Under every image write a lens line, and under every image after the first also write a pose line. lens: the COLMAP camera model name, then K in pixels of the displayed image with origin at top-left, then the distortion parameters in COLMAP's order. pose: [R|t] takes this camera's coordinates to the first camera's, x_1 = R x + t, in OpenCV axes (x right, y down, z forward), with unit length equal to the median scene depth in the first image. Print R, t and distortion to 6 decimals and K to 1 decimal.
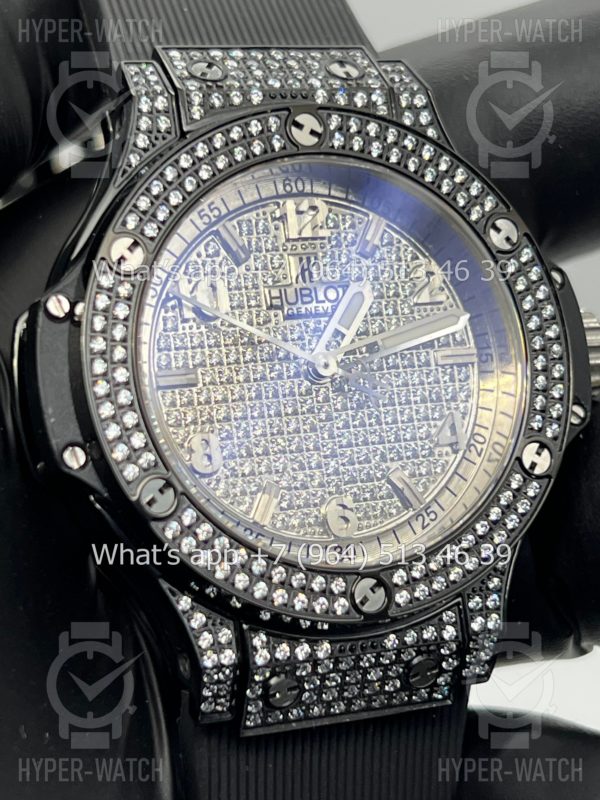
lens RADIAL K [[1860.9, 0, 292.2], [0, 1860.9, 403.0], [0, 0, 1]] dist [0.247150, 0.000000]
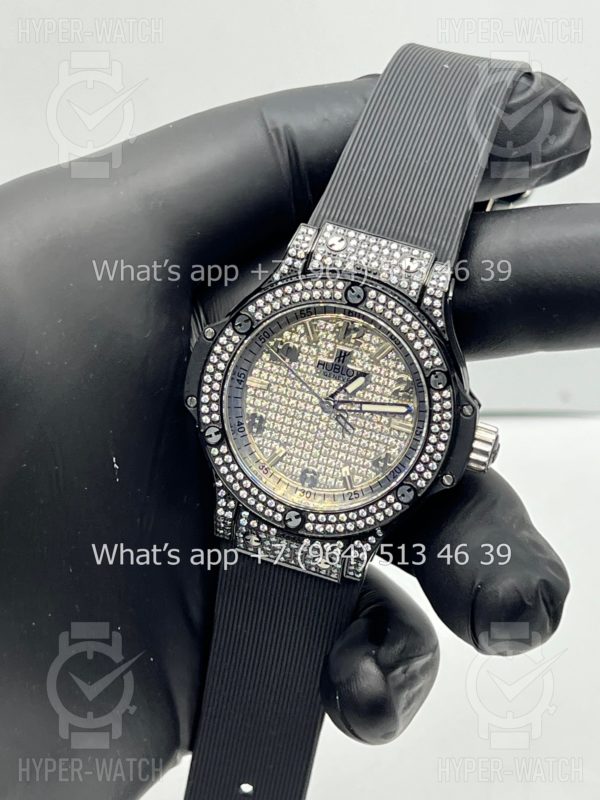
lens RADIAL K [[1860.9, 0, 294.4], [0, 1860.9, 405.1], [0, 0, 1]] dist [0.247150, 0.000000]
pose [[0.775302, 0.419873, -0.471819, 0.935806], [-0.299211, 0.902057, 0.311073, -0.634082], [0.556218, -0.100002, 0.824997, -0.667362]]
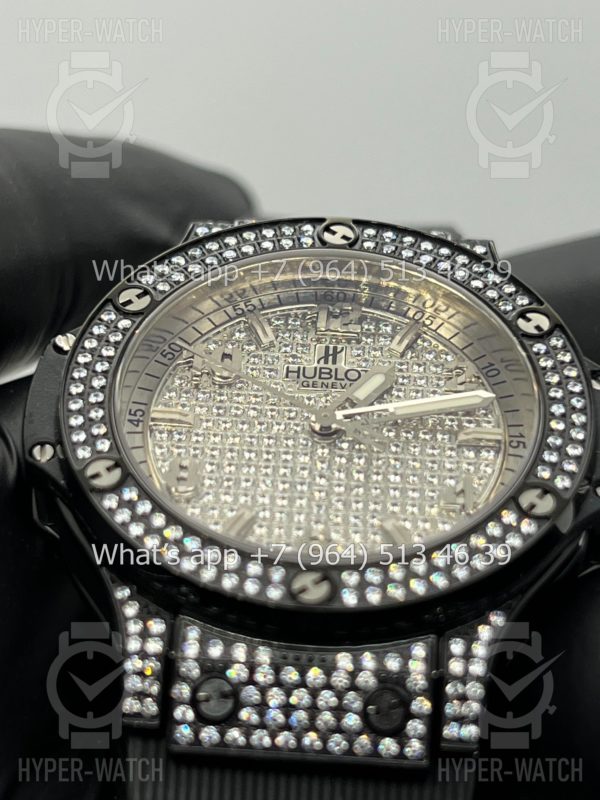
lens RADIAL K [[1860.9, 0, 301.5], [0, 1860.9, 393.5], [0, 0, 1]] dist [0.247150, 0.000000]
pose [[0.923290, -0.085116, -0.374555, 0.378363], [-0.144518, 0.826506, -0.544061, 0.509715], [0.355881, 0.556456, 0.750804, 0.249998]]
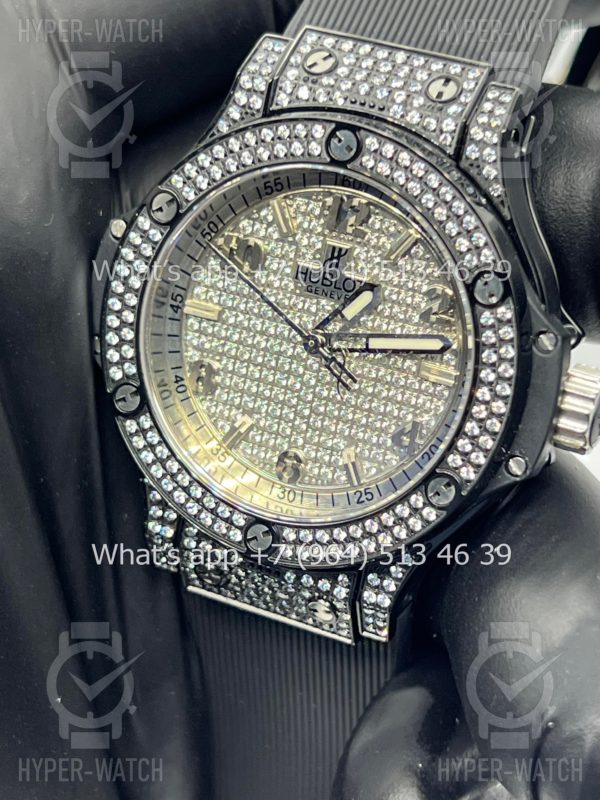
lens RADIAL K [[1860.9, 0, 305.4], [0, 1860.9, 398.0], [0, 0, 1]] dist [0.247150, 0.000000]
pose [[0.680211, 0.397717, -0.615738, 0.749850], [-0.212056, 0.910857, 0.354080, -0.402832], [0.701673, -0.110279, 0.703913, 0.174876]]
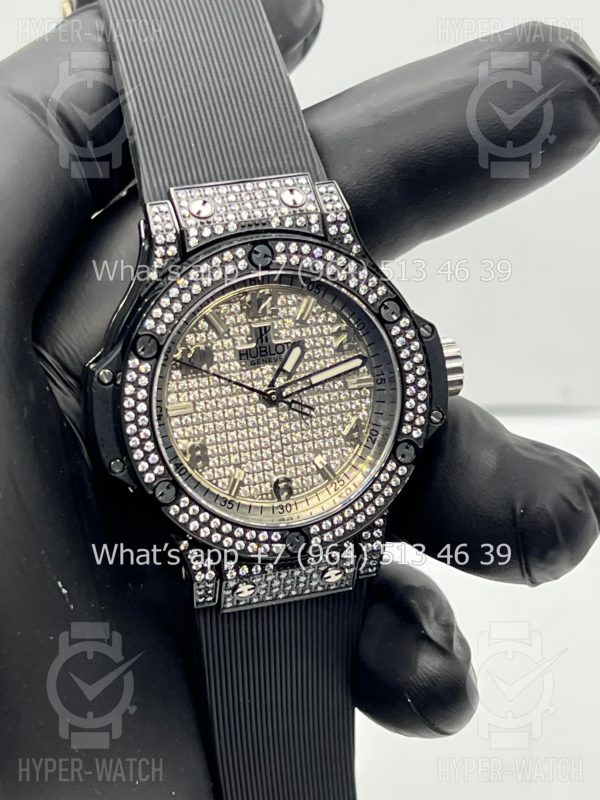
lens RADIAL K [[1860.9, 0, 294.6], [0, 1860.9, 397.8], [0, 0, 1]] dist [0.247150, 0.000000]
pose [[0.995905, 0.028171, -0.085903, 0.175762], [-0.004318, 0.963948, 0.266056, -0.452621], [0.090301, -0.264596, 0.960122, -0.553087]]
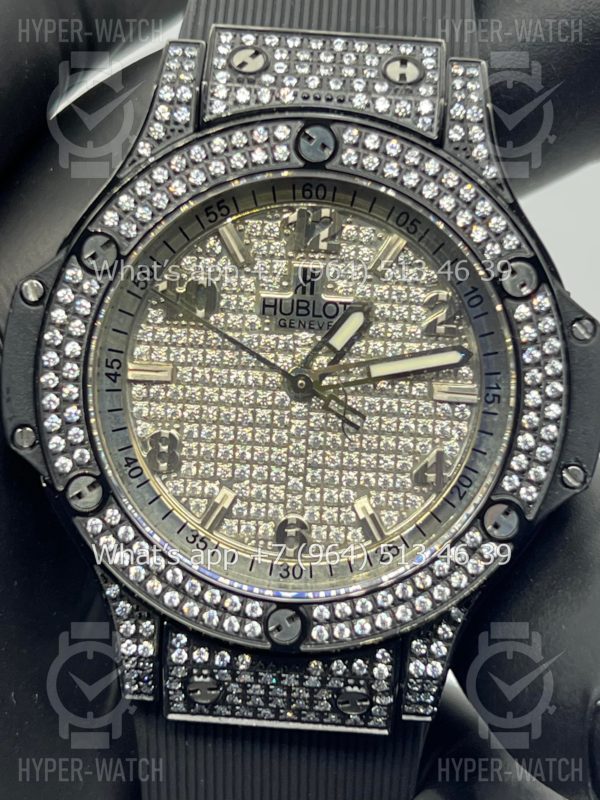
lens RADIAL K [[1860.9, 0, 287.1], [0, 1860.9, 401.4], [0, 0, 1]] dist [0.247150, 0.000000]
pose [[0.908313, 0.204653, -0.364807, 0.373911], [-0.138213, 0.969993, 0.200026, -0.208376], [0.394797, -0.131265, 0.909343, 0.101675]]
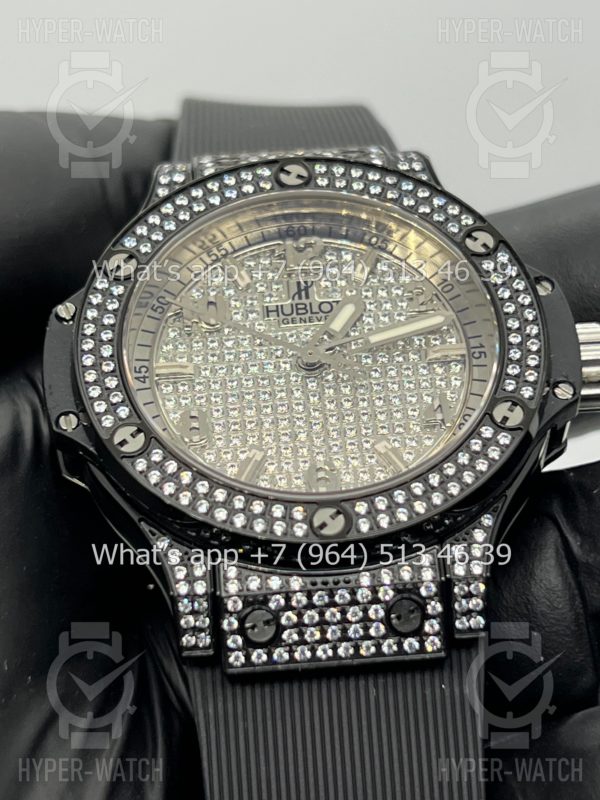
lens RADIAL K [[1860.9, 0, 299.1], [0, 1860.9, 376.4], [0, 0, 1]] dist [0.247150, 0.000000]
pose [[0.934957, -0.151411, -0.320828, 0.367693], [0.002432, 0.907063, -0.420988, 0.461309], [0.354753, 0.392826, 0.848433, 0.061624]]
